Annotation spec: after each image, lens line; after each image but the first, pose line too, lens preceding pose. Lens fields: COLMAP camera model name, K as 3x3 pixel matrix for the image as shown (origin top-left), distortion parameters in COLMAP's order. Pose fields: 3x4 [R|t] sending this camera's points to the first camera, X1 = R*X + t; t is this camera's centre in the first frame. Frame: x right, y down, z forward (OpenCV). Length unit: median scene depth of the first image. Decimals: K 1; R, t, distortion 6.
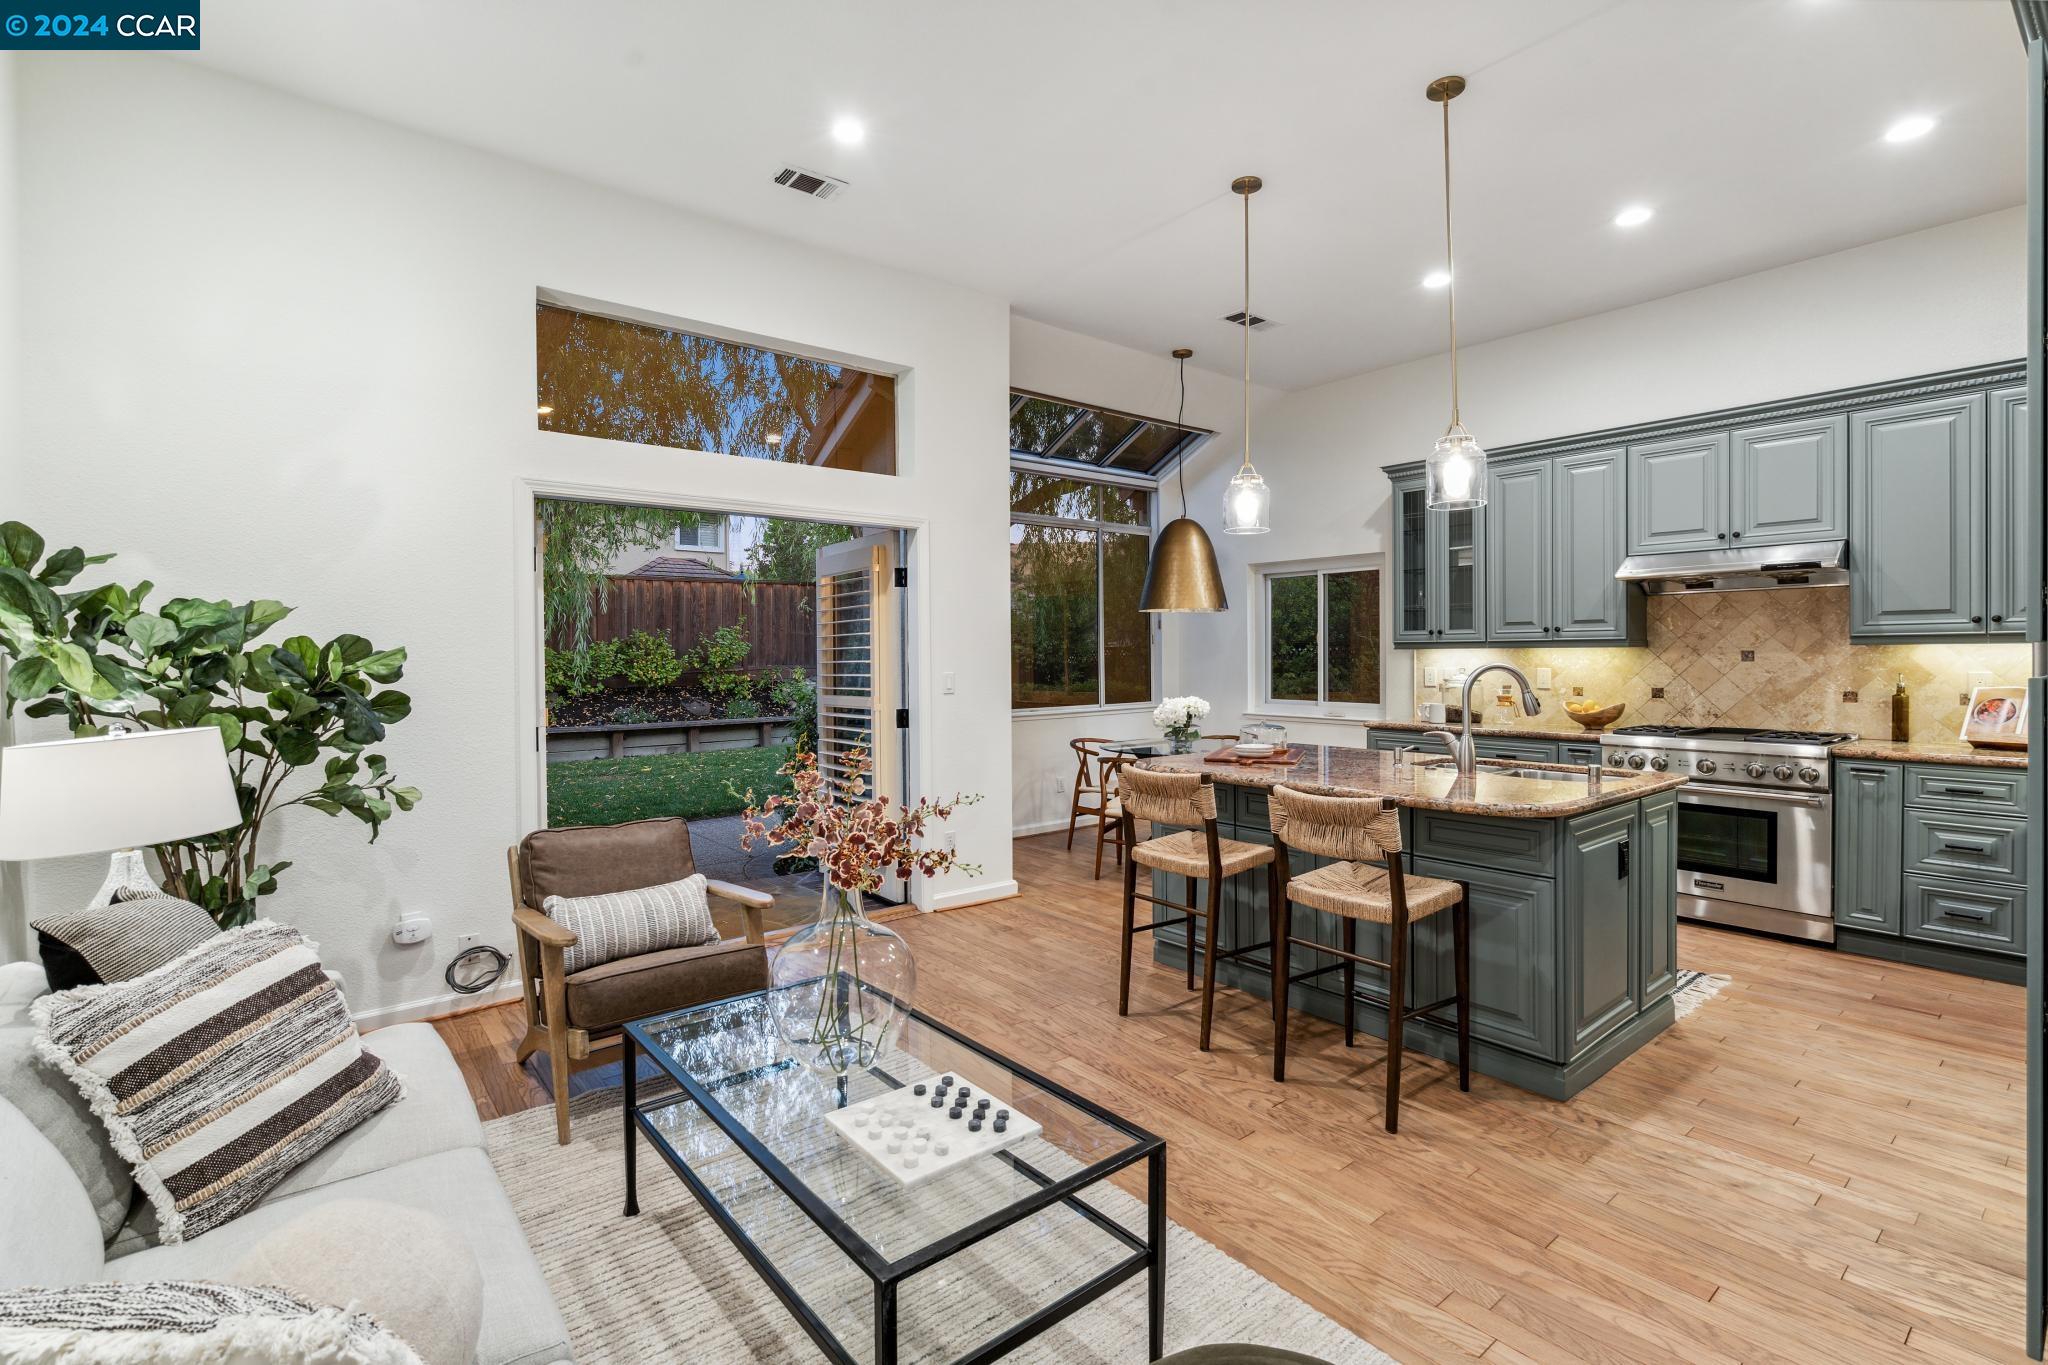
lens RADIAL K [[948.4, 0, 1028.6], [0, 948.4, 661.4], [0, 0, 1]] dist [0.000130, -0.000695]
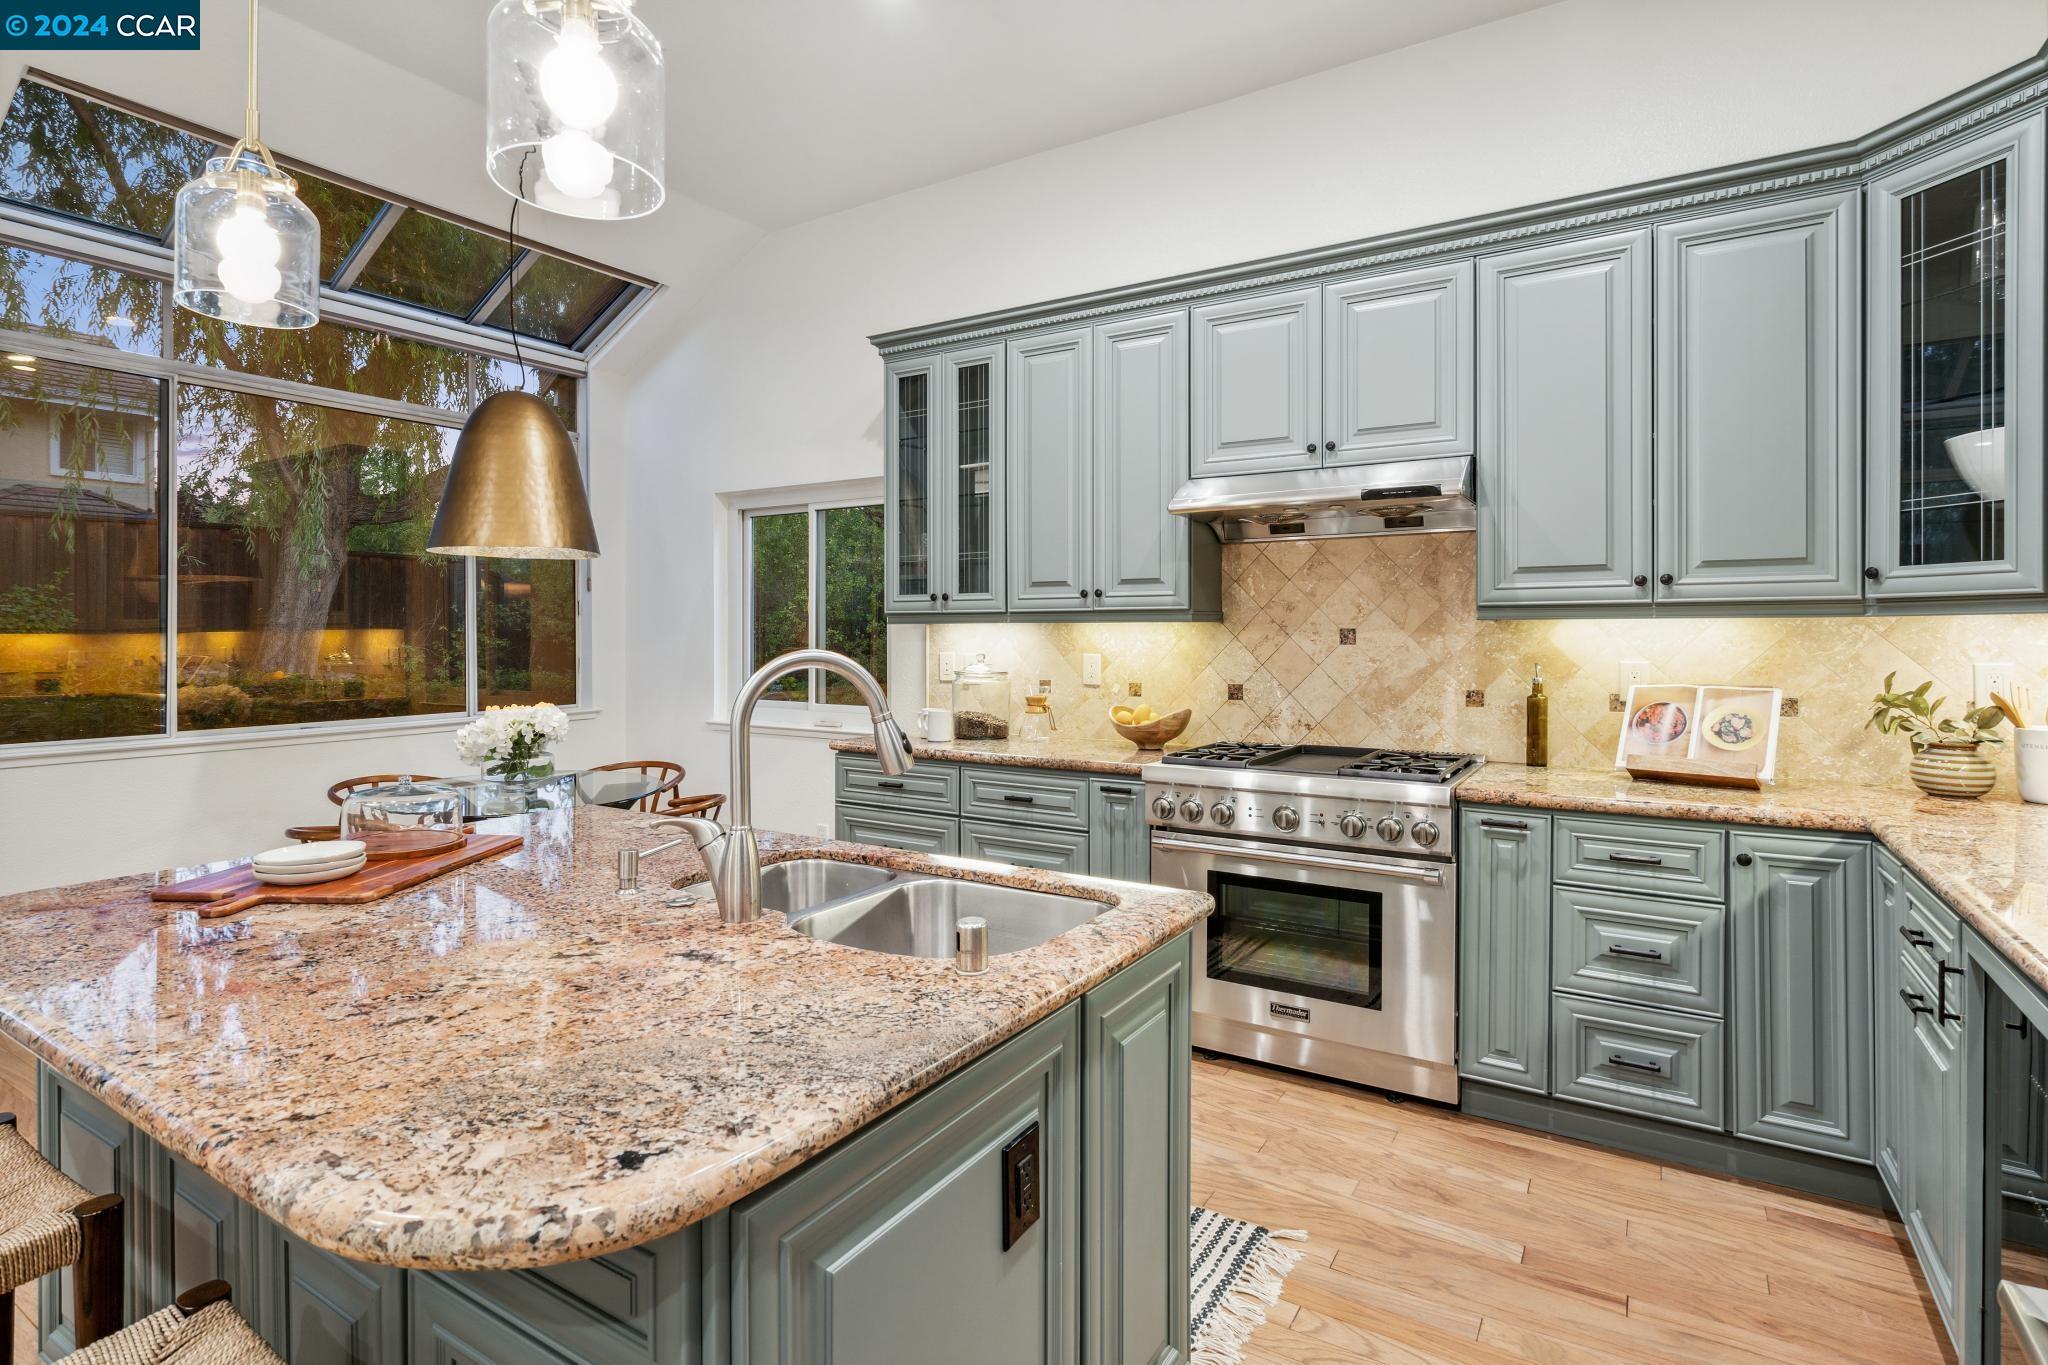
lens RADIAL K [[978.6, 0, 1074.2], [0, 978.6, 635.8], [0, 0, 1]] dist [0.002067, 0.000216]
pose [[0.938873, 0.005093, 0.344226, 0.372631], [-0.002961, 0.999973, -0.006721, -0.001093], [-0.344251, 0.005291, 0.938863, 0.459464]]
